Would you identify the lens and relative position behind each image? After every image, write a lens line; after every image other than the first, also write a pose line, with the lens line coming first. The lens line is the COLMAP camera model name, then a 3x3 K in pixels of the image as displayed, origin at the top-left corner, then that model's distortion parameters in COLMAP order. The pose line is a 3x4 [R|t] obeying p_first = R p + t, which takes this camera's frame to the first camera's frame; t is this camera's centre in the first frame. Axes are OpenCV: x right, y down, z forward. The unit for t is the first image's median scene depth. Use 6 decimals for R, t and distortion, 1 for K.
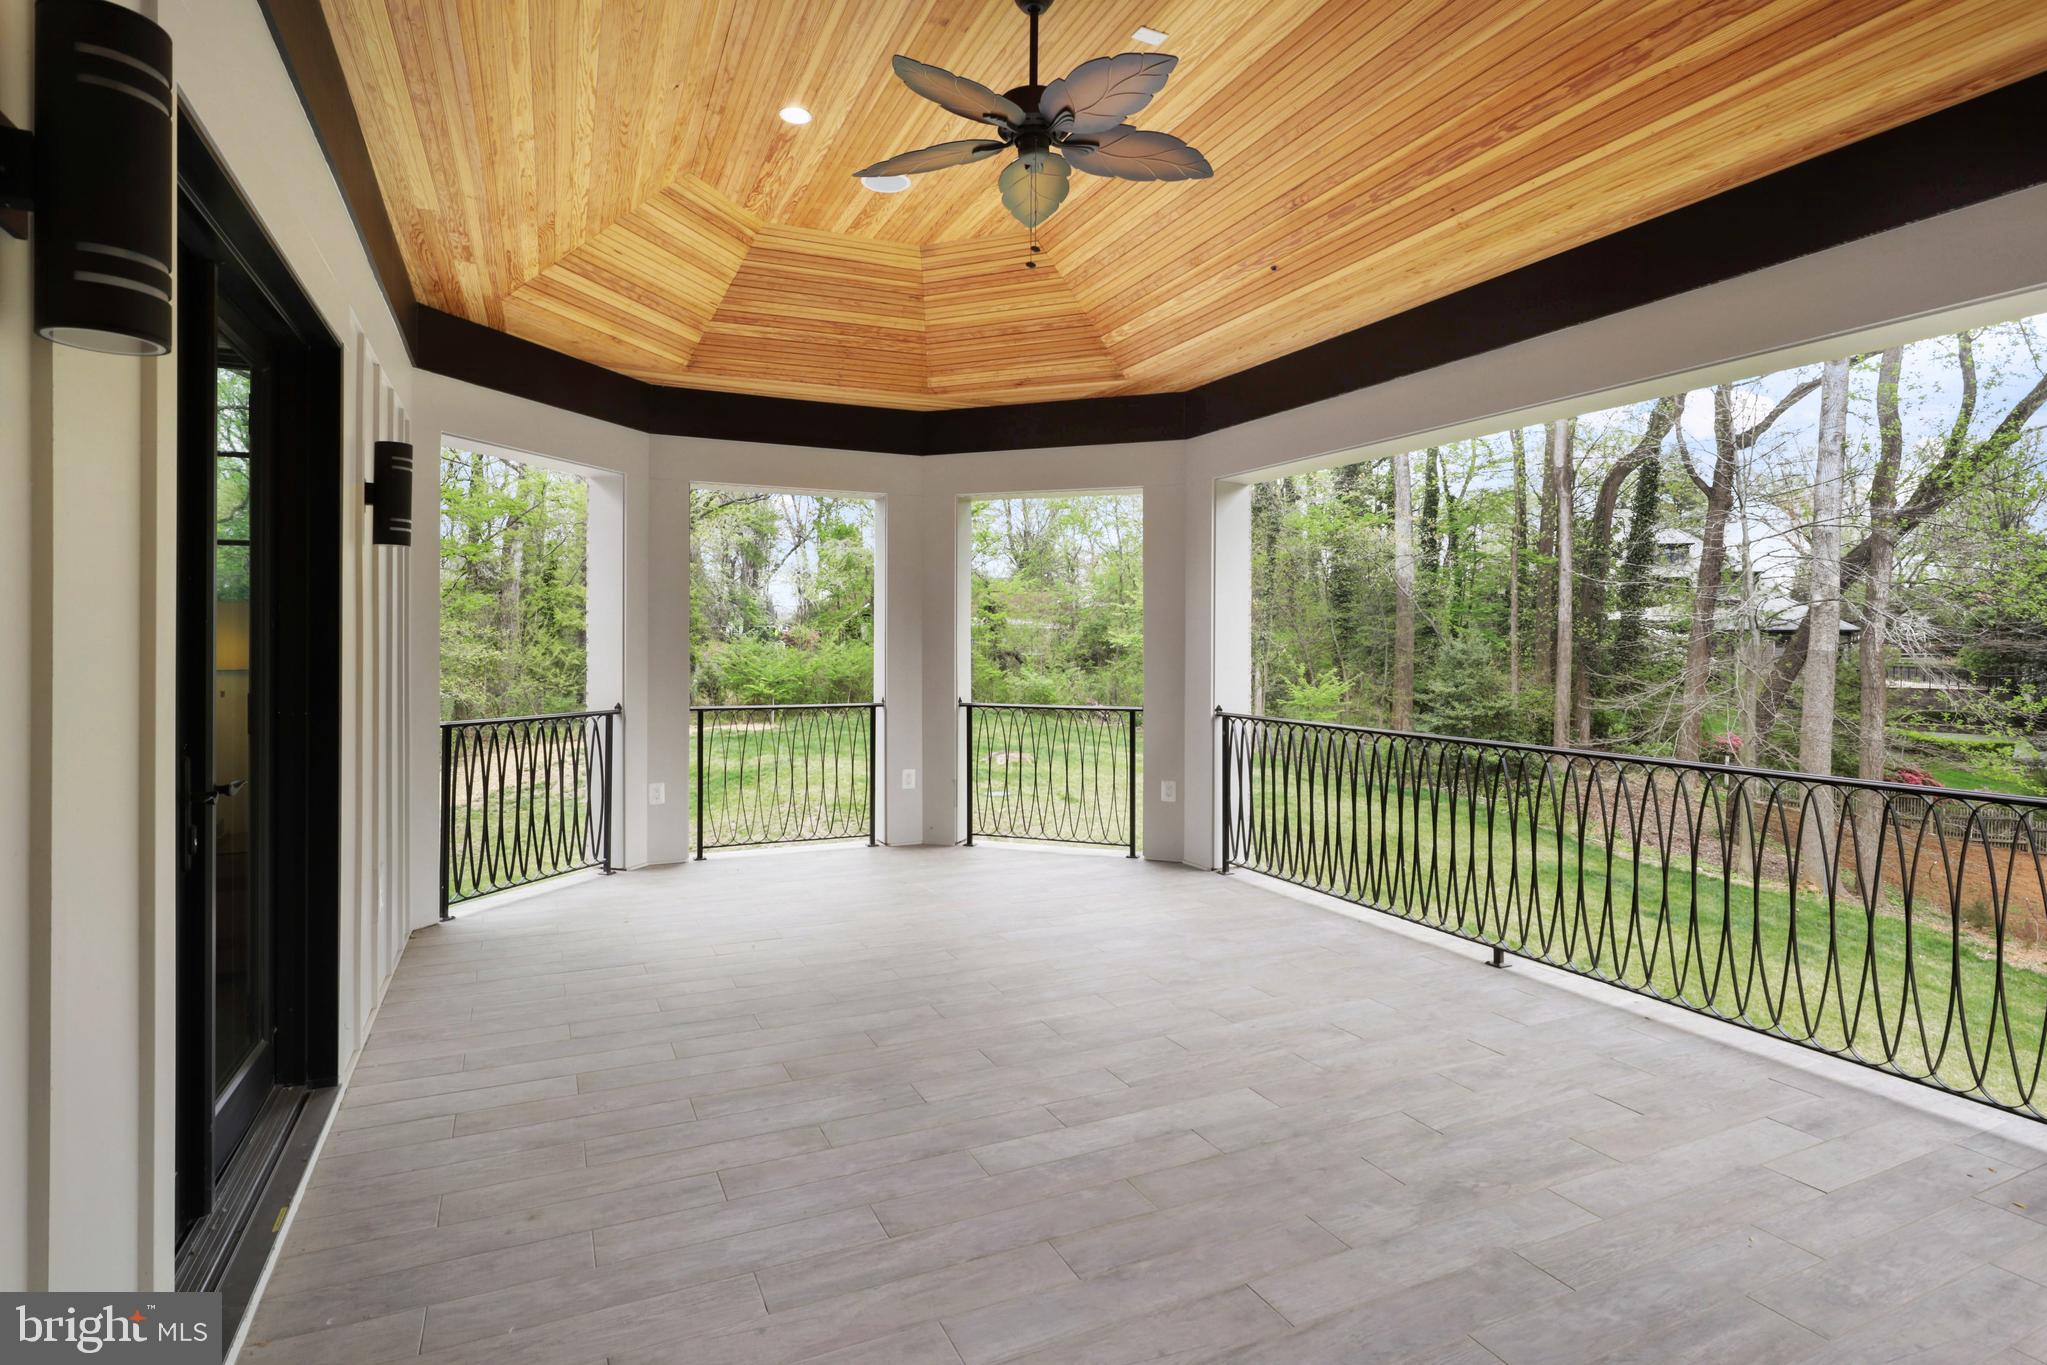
lens RADIAL K [[1044.2, 0, 992.1], [0, 1044.2, 638.9], [0, 0, 1]] dist [-0.023389, 0.007976]
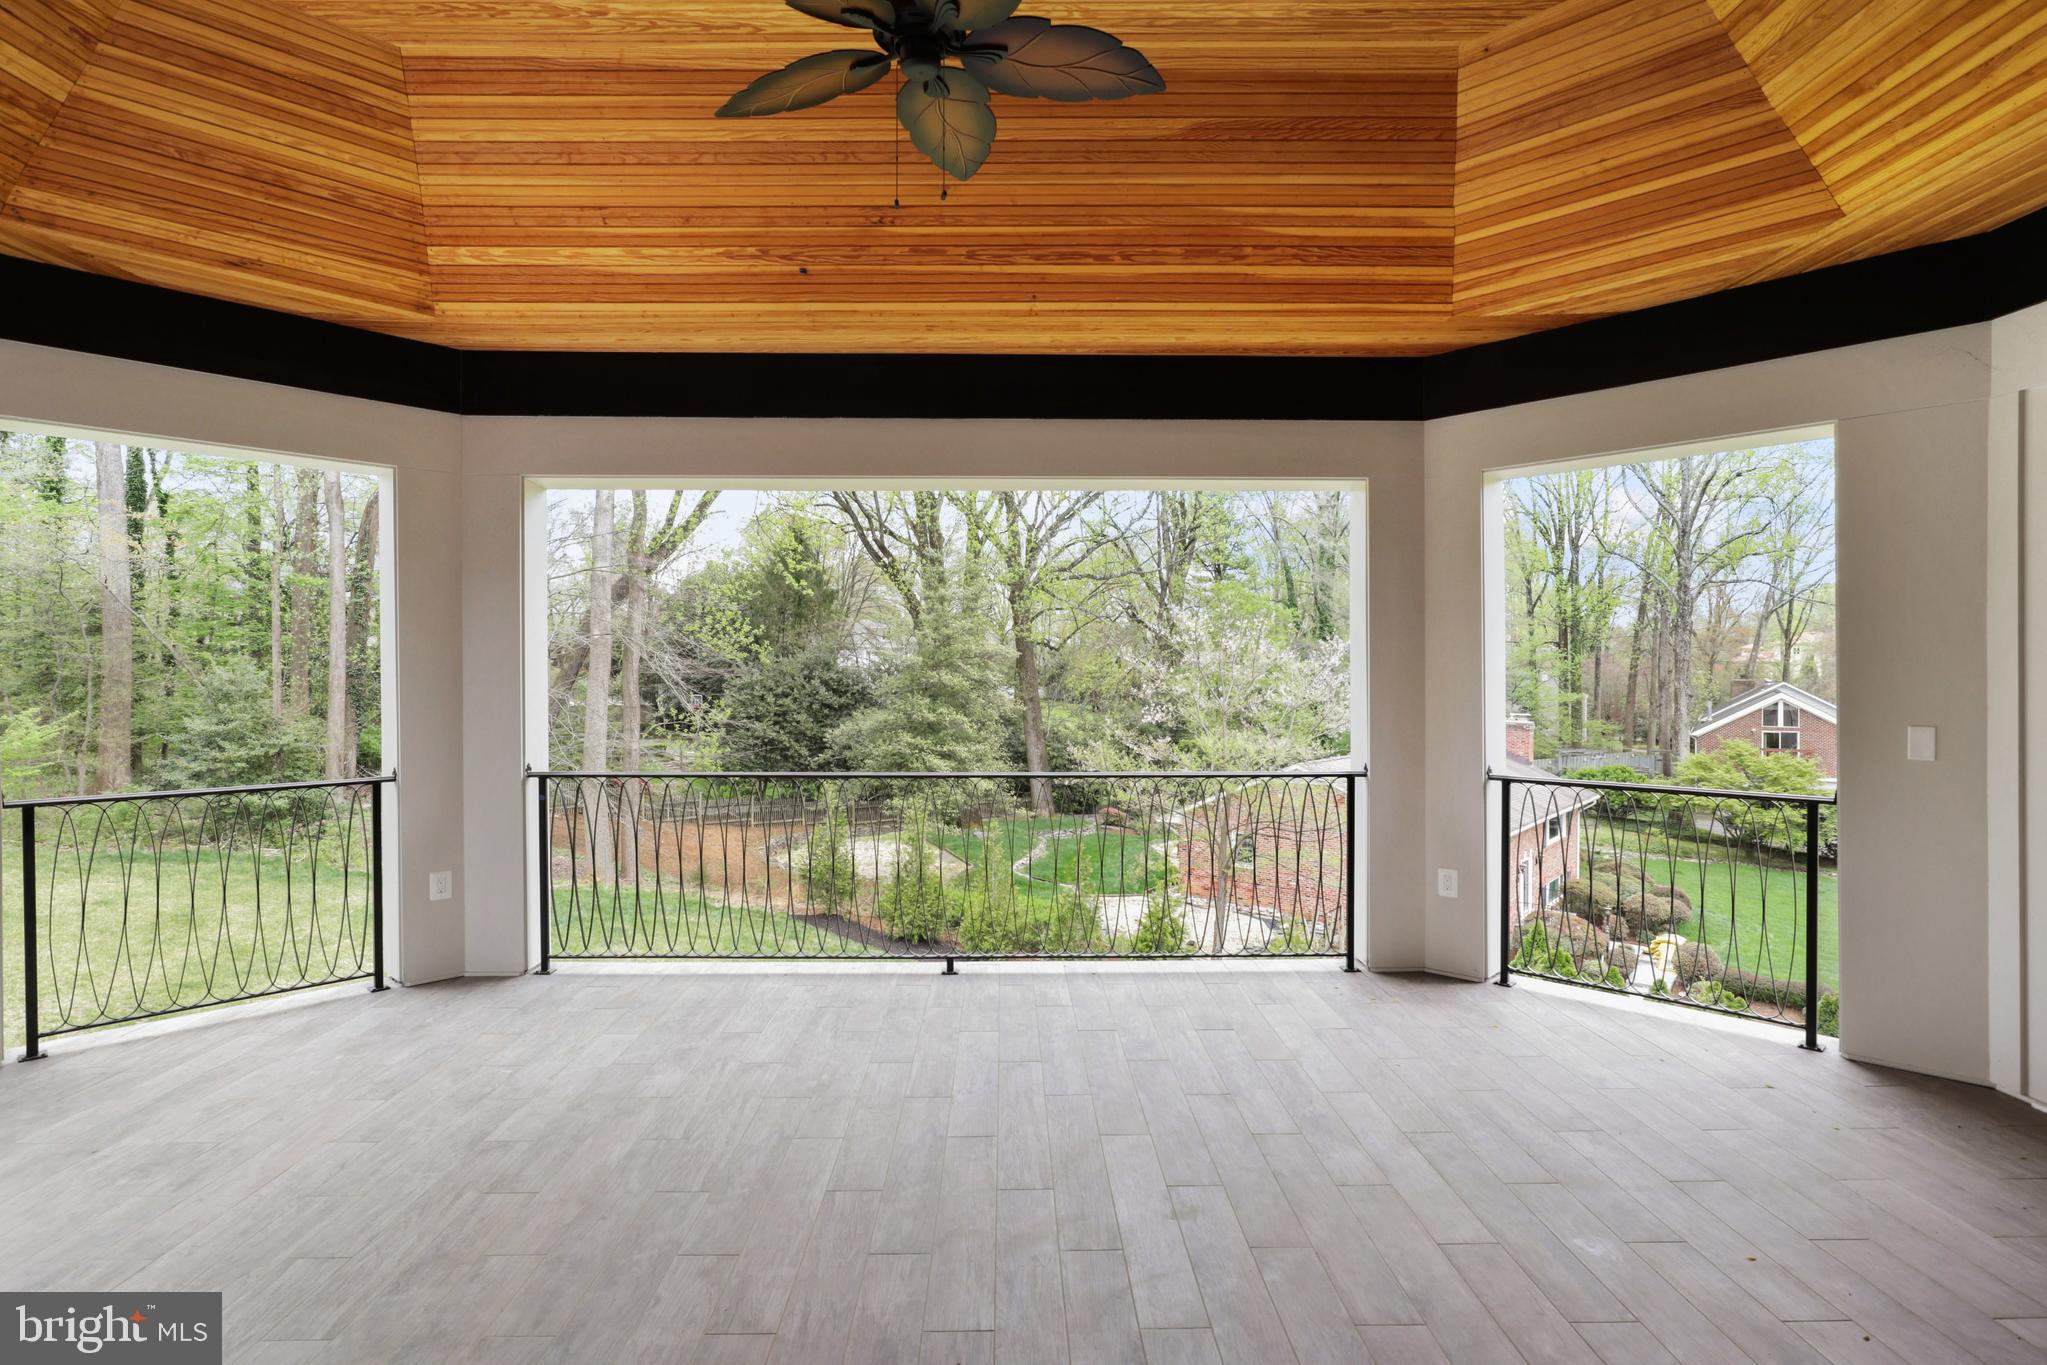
lens RADIAL K [[1044.2, 0, 1019.2], [0, 1044.2, 677.2], [0, 0, 1]] dist [-0.023389, 0.007976]
pose [[0.386395, -0.009404, 0.922286, -0.376124], [-0.001974, 0.999937, 0.011022, -0.011423], [-0.922331, -0.006079, 0.386352, 0.365964]]
